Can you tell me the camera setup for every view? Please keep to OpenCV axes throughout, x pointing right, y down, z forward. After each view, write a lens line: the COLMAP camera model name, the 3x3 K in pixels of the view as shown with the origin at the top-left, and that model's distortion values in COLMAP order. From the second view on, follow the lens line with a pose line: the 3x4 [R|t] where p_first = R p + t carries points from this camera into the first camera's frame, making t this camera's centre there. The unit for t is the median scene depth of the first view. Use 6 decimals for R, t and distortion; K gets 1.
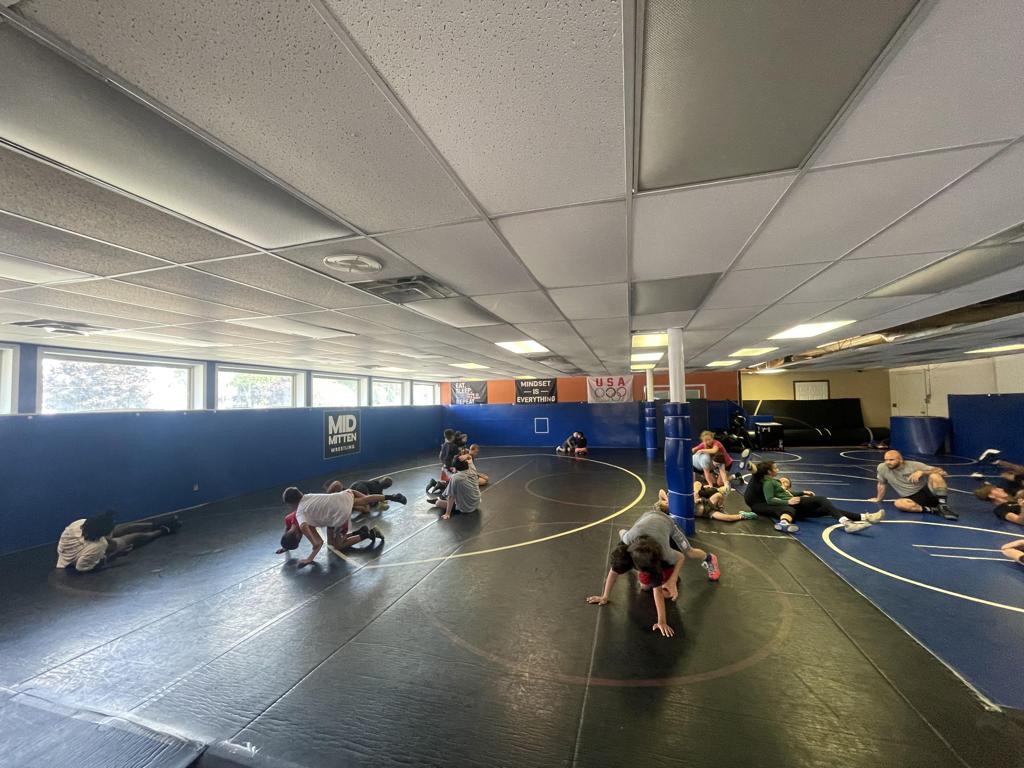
lens RADIAL K [[408.4, 0, 512.6], [0, 408.4, 381.0], [0, 0, 1]] dist [0.003621, -0.000016]
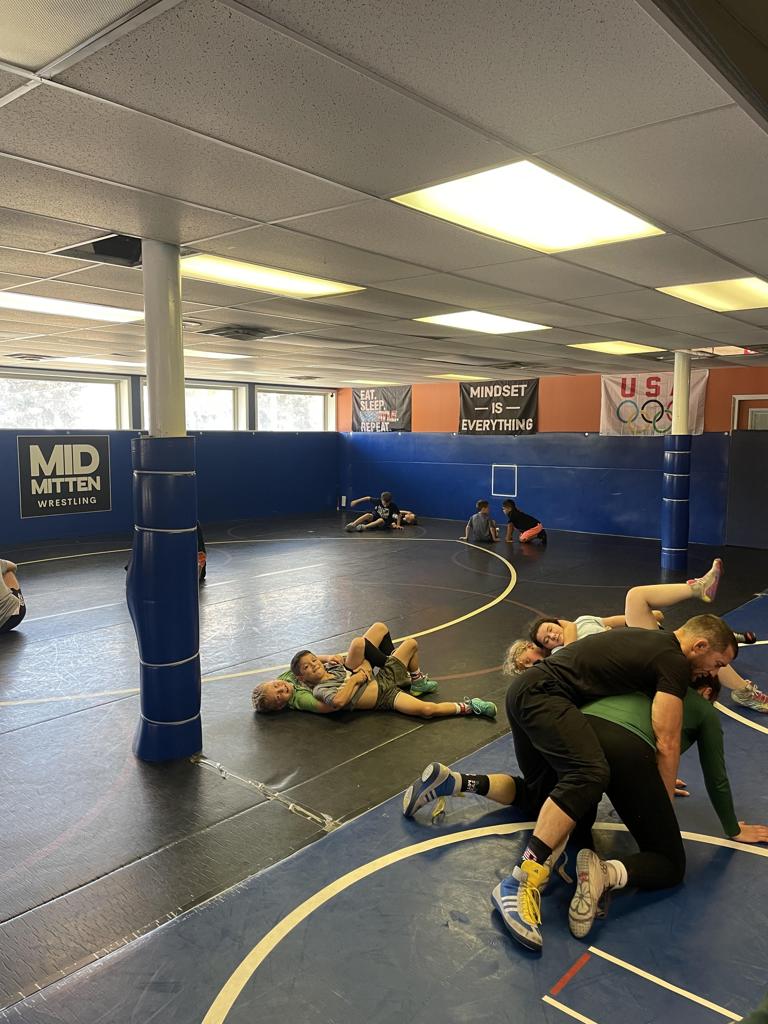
lens RADIAL K [[779.8, 0, 373.9], [0, 779.8, 503.0], [0, 0, 1]] dist [0.090340, -0.096264]
pose [[0.902901, 0.062749, -0.425244, 0.402874], [0.000858, 0.989022, 0.147763, 0.001085], [0.429848, -0.133780, 0.892935, 0.165373]]
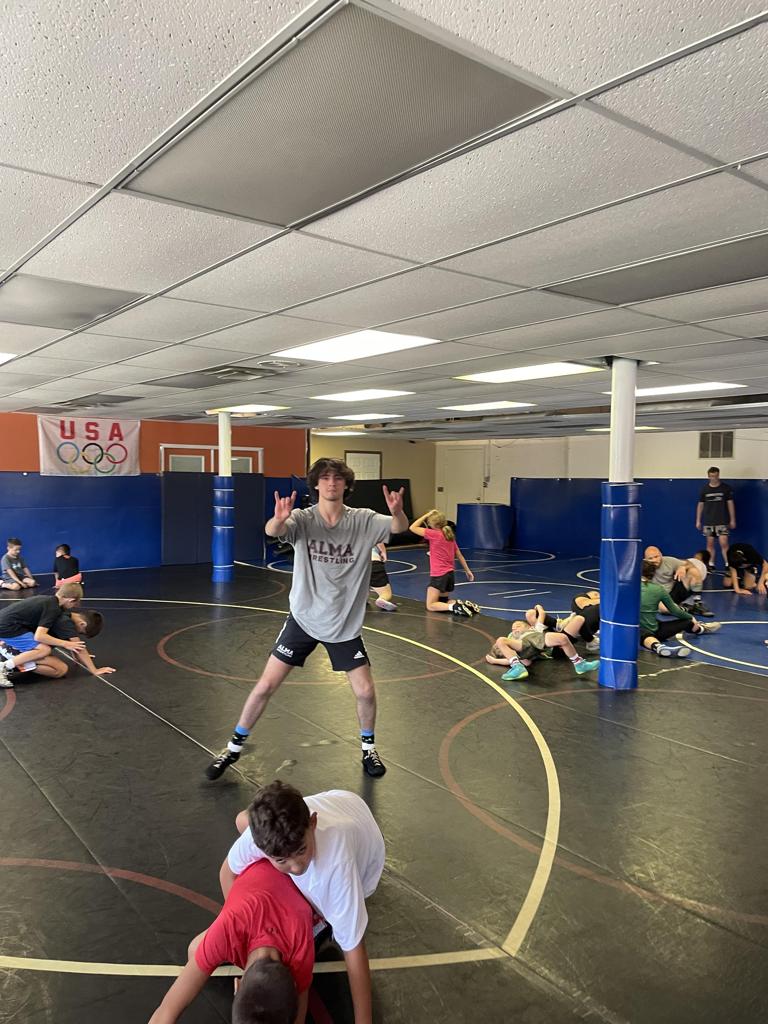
lens RADIAL K [[779.8, 0, 382.0], [0, 779.8, 508.1], [0, 0, 1]] dist [0.090340, -0.096264]
pose [[0.594929, -0.006311, 0.803753, -0.338528], [-0.065547, 0.996258, 0.056340, 0.021413], [-0.801101, -0.086202, 0.592289, 0.252928]]
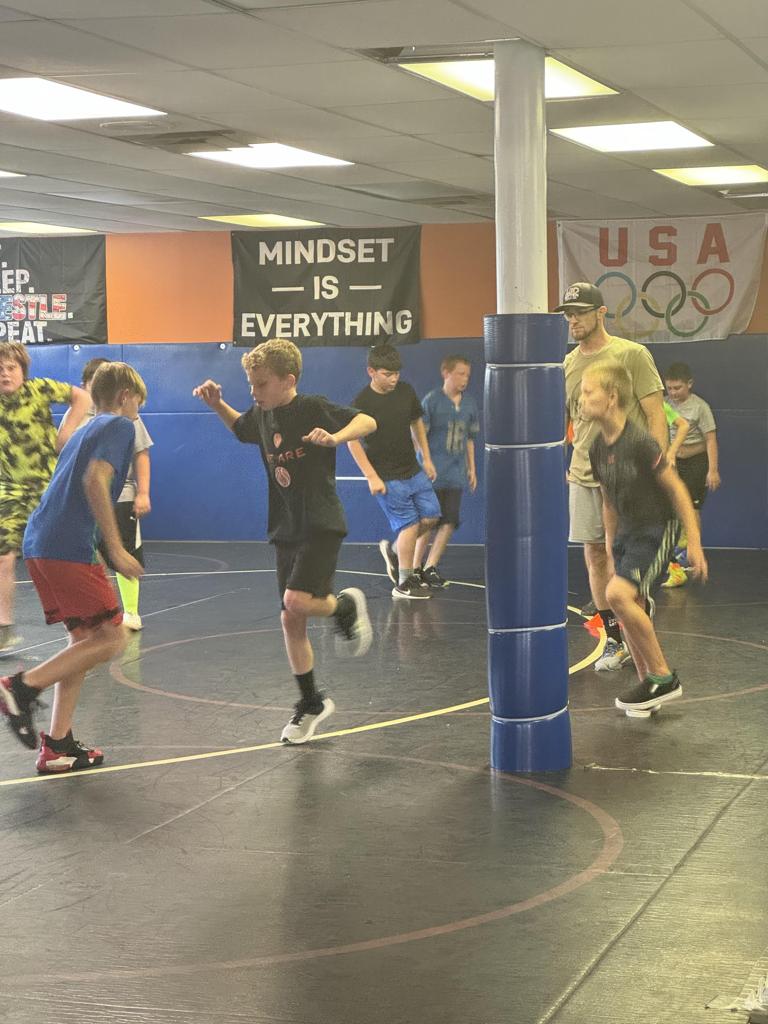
lens RADIAL K [[2286.4, 0, 357.4], [0, 2286.4, 491.5], [0, 0, 1]] dist [0.114913, 0.000000]
pose [[0.998973, 0.012565, -0.043532, 0.161921], [-0.007790, 0.994103, 0.108157, 0.002466], [0.044634, -0.107707, 0.993180, -0.253347]]
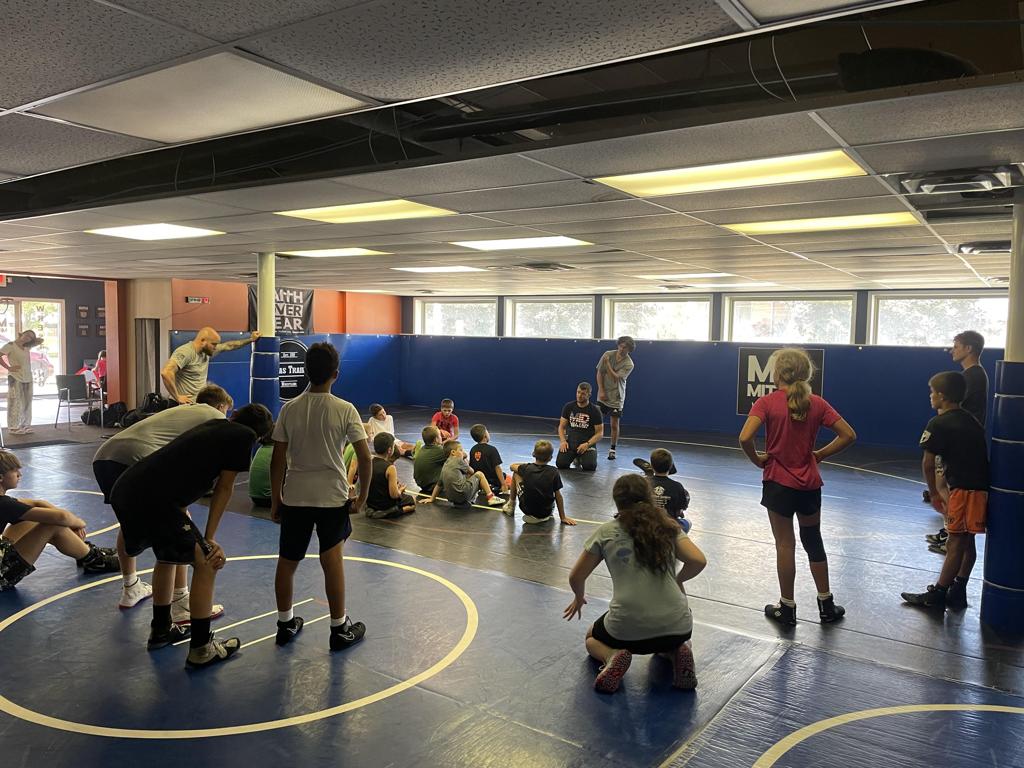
lens RADIAL K [[779.8, 0, 517.2], [0, 779.8, 377.1], [0, 0, 1]] dist [0.090340, -0.096264]
pose [[-0.324843, 0.065565, -0.943492, 0.802100], [0.035586, 0.997735, 0.057082, 0.027320], [0.945098, -0.015032, -0.326441, 0.900815]]
